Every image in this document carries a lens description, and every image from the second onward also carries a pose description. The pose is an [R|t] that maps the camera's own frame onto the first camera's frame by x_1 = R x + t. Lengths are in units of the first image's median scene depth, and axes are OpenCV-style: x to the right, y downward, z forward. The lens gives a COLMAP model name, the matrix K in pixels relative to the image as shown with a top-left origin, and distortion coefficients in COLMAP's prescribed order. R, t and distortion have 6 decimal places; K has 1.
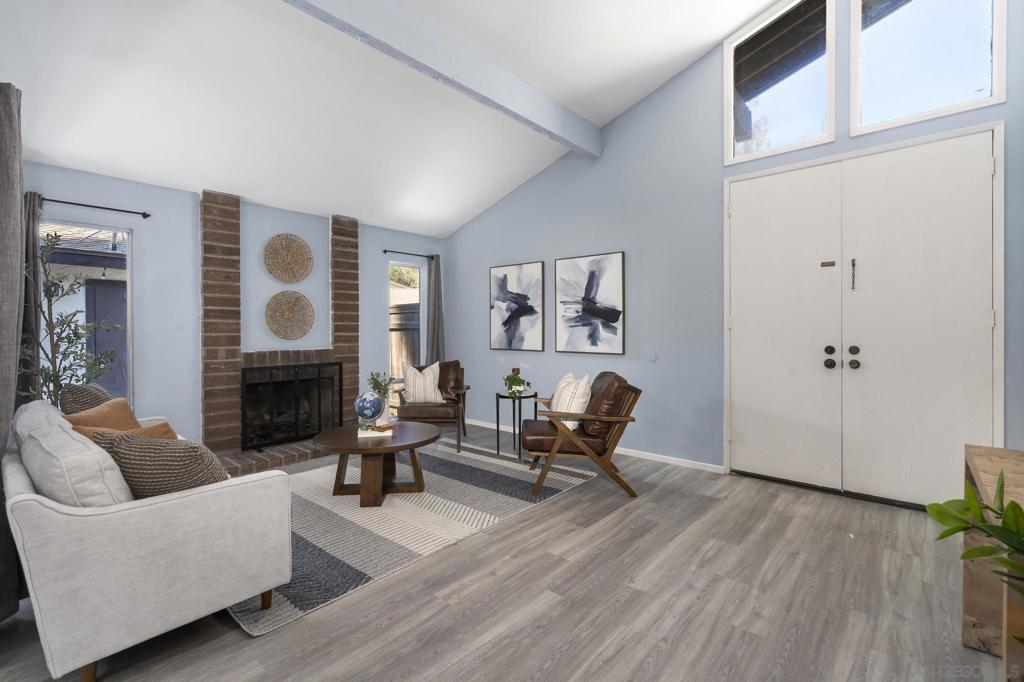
lens RADIAL K [[460.8, 0, 509.2], [0, 460.8, 330.1], [0, 0, 1]] dist [-0.005665, 0.002013]
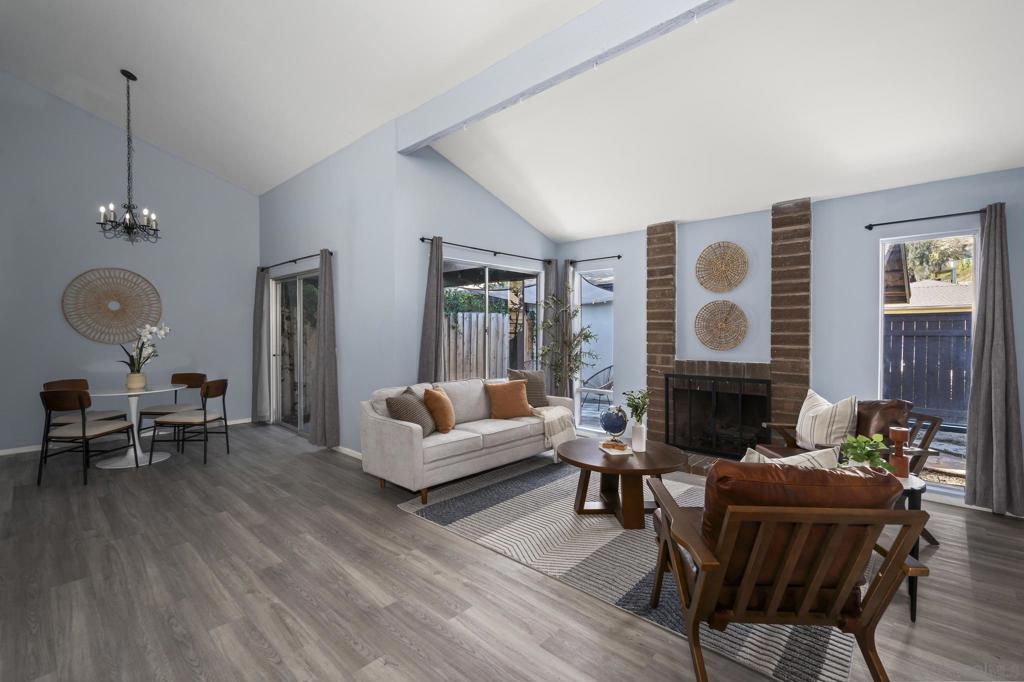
lens RADIAL K [[460.8, 0, 513.2], [0, 460.8, 334.9], [0, 0, 1]] dist [-0.005665, 0.002013]
pose [[-0.030450, 0.009769, -0.999489, 0.577991], [-0.000733, 0.999952, 0.009796, -0.024643], [0.999536, 0.001031, -0.030441, 0.673193]]
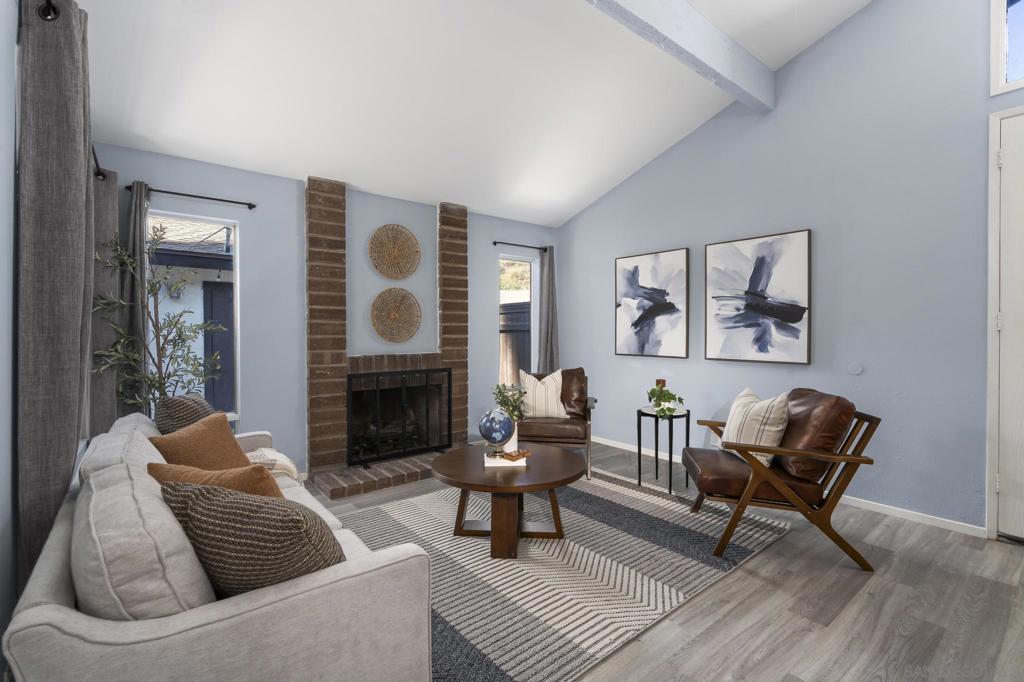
lens RADIAL K [[460.8, 0, 507.9], [0, 460.8, 335.0], [0, 0, 1]] dist [-0.005665, 0.002013]
pose [[0.984187, 0.002062, -0.177119, -0.118840], [-0.000771, 0.999973, 0.007359, -0.000837], [0.177130, -0.007106, 0.984162, 0.178032]]
